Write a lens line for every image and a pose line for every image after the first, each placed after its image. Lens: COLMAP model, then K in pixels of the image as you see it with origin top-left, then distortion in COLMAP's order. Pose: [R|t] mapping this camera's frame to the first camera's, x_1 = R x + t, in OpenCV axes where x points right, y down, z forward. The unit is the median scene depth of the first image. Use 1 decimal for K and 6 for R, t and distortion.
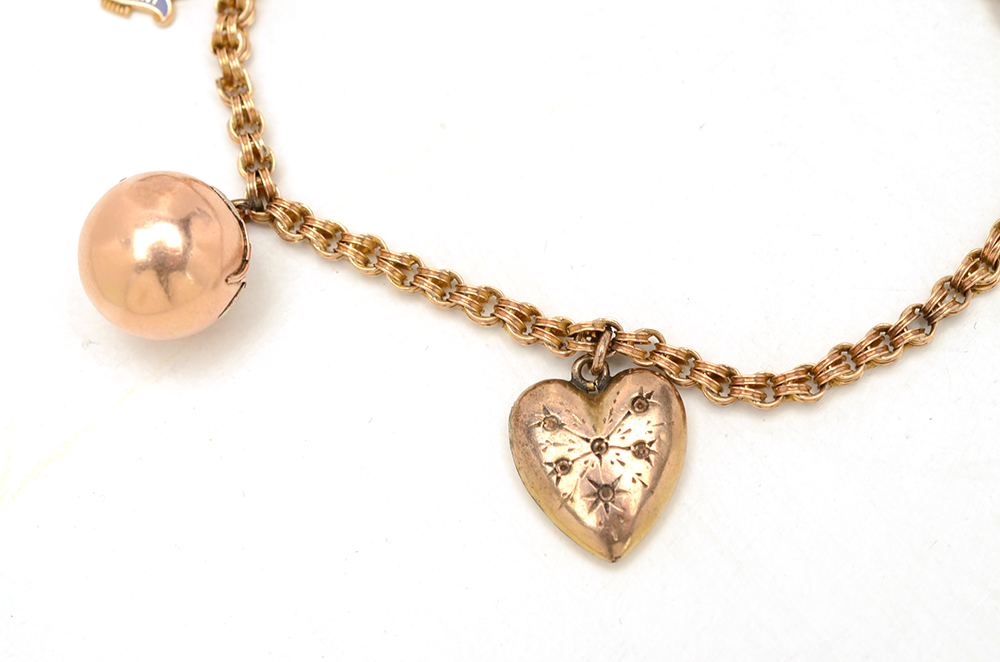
lens RADIAL K [[2999.0, 0, 499.5], [0, 2999.0, 332.8], [0, 0, 1]] dist [0.023703, 0.000000]
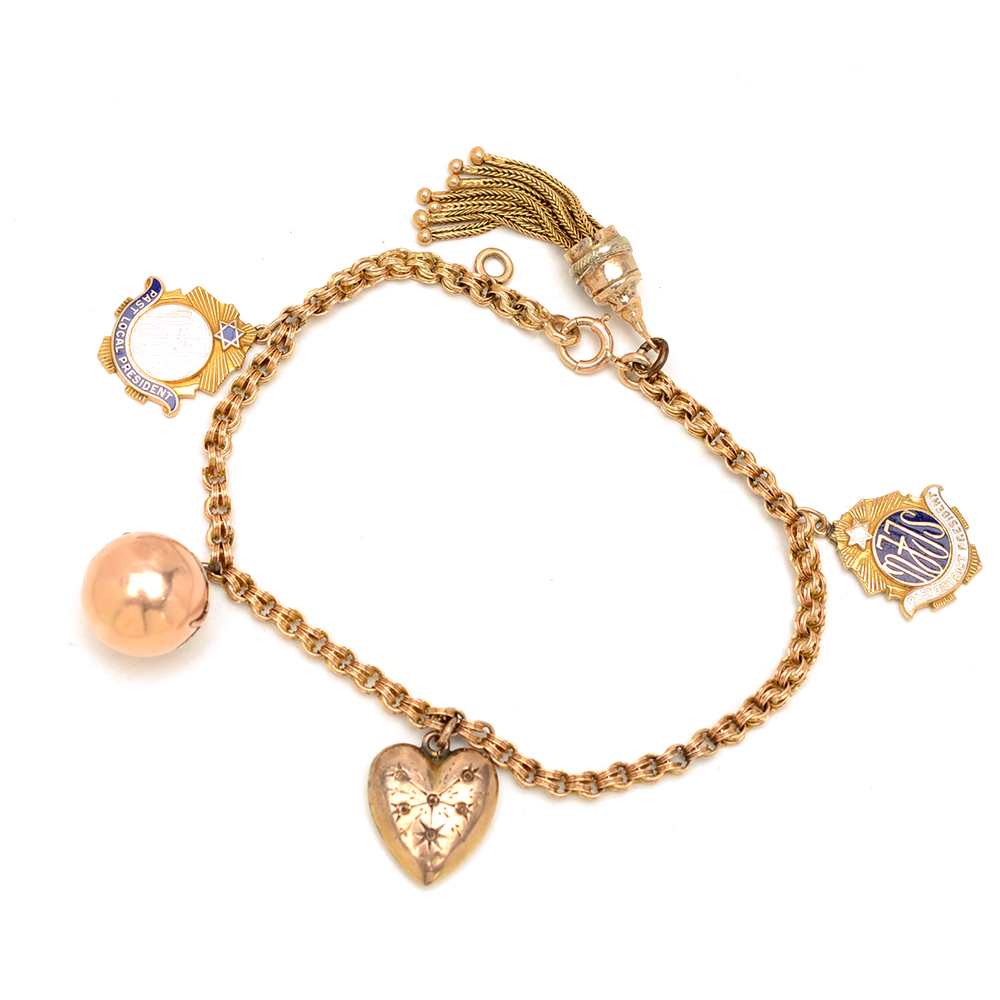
lens RADIAL K [[4432.0, 0, 499.4], [0, 4432.0, 499.6], [0, 0, 1]] dist [-0.179069, 0.000000]
pose [[0.973426, 0.209178, 0.093205, -0.151493], [-0.208257, 0.977878, -0.019608, -0.061656], [-0.095245, -0.000324, 0.995454, -0.993981]]
